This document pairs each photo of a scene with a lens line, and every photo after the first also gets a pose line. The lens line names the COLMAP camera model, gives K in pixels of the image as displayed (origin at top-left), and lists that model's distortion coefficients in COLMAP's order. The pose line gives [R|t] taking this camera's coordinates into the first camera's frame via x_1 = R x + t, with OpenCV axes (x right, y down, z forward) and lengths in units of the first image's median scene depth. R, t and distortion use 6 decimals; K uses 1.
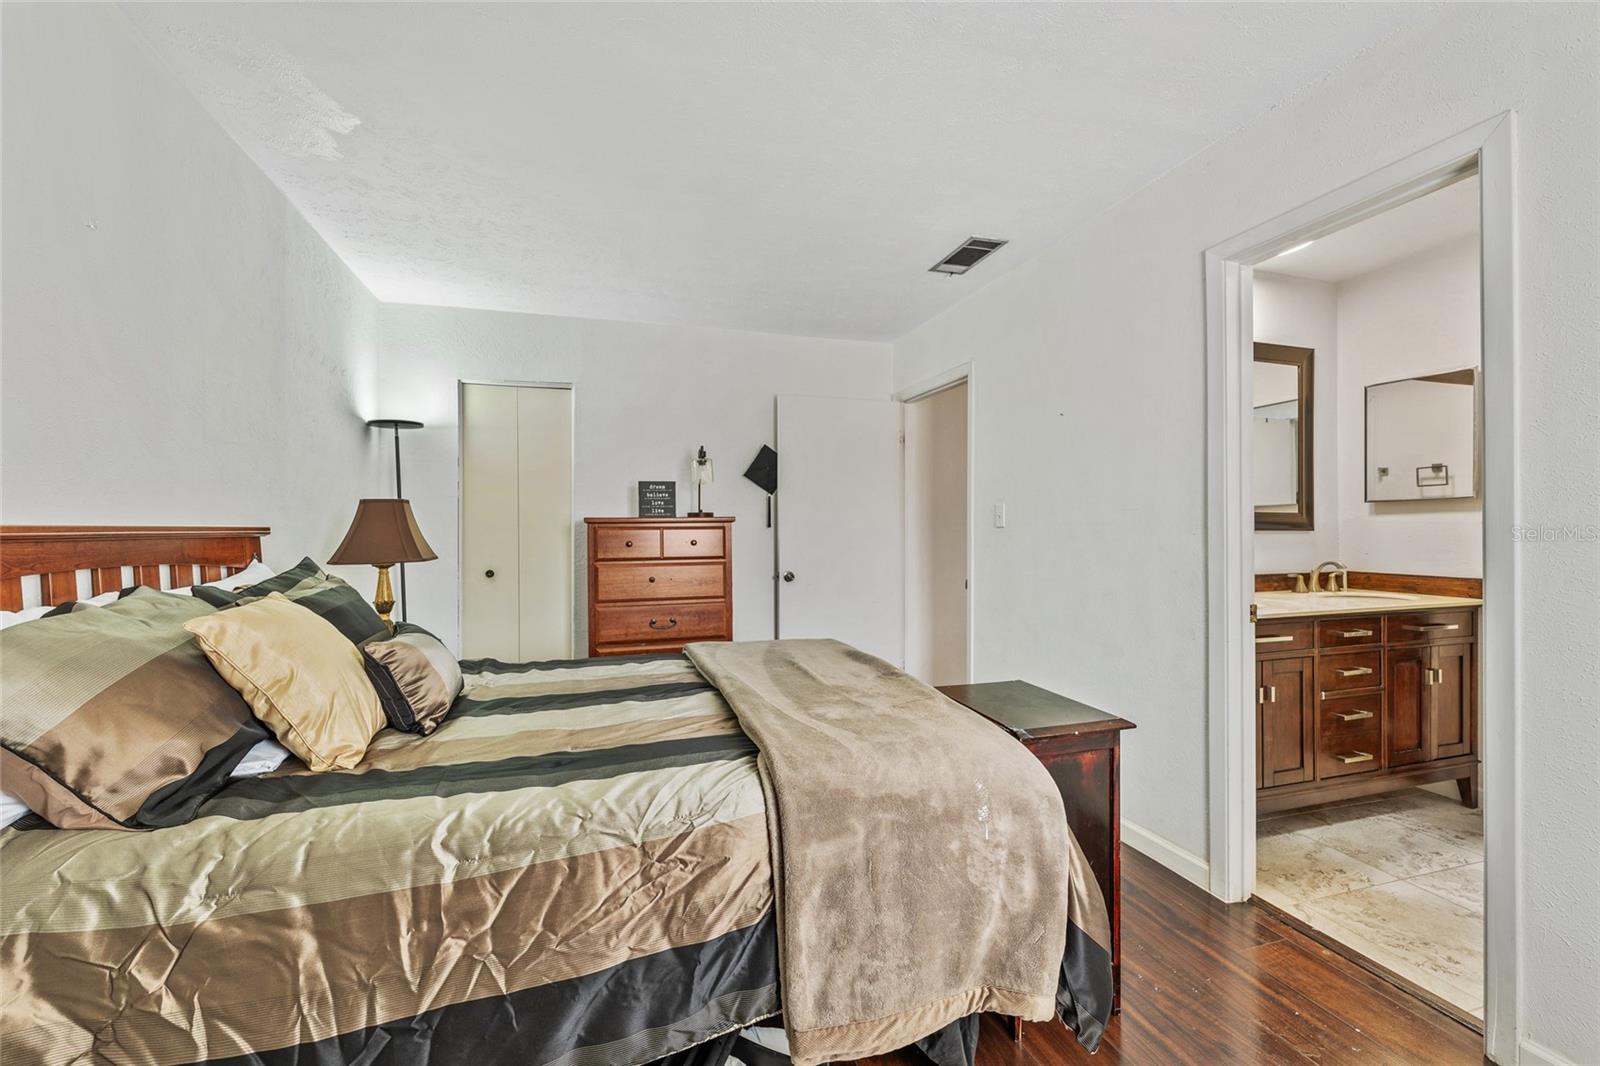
lens RADIAL K [[635.9, 0, 796.1], [0, 635.9, 532.7], [0, 0, 1]] dist [0.001092, 0.000181]
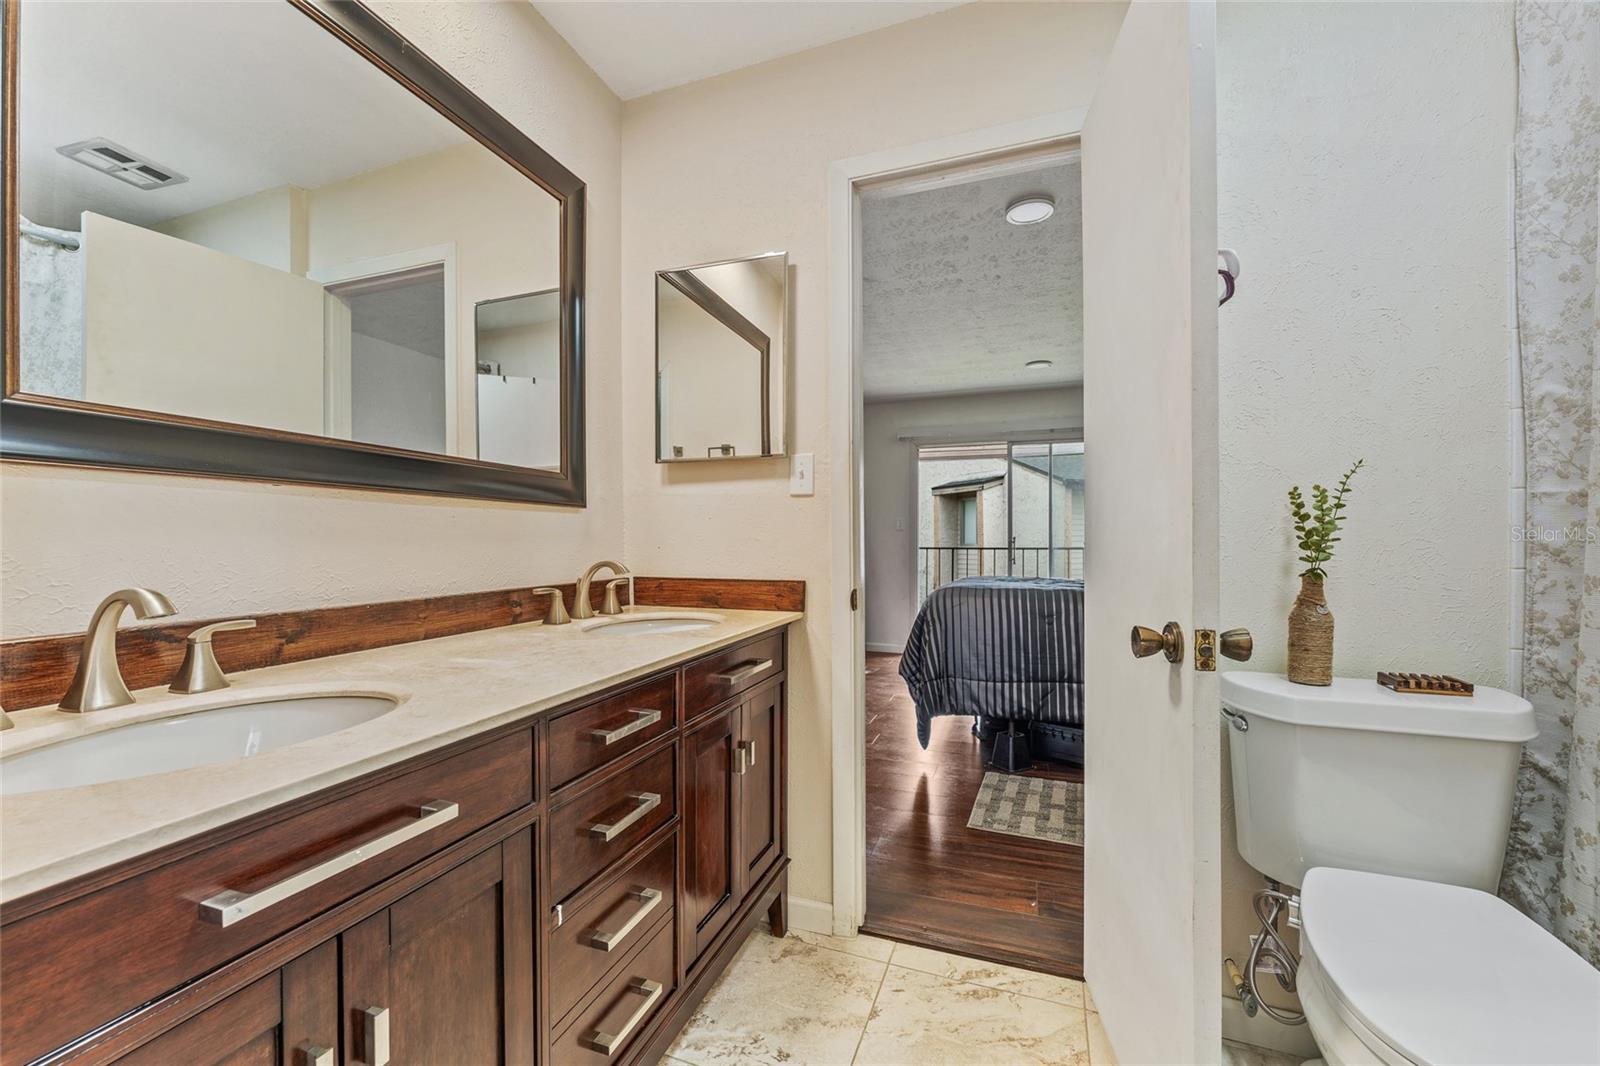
lens RADIAL K [[635.9, 0, 796.1], [0, 635.9, 532.7], [0, 0, 1]] dist [0.001092, 0.000181]
pose [[0.599682, 0.008886, 0.800189, 0.496192], [0.005308, 0.999872, -0.015081, 0.029751], [-0.800221, 0.013291, 0.599558, 0.537580]]
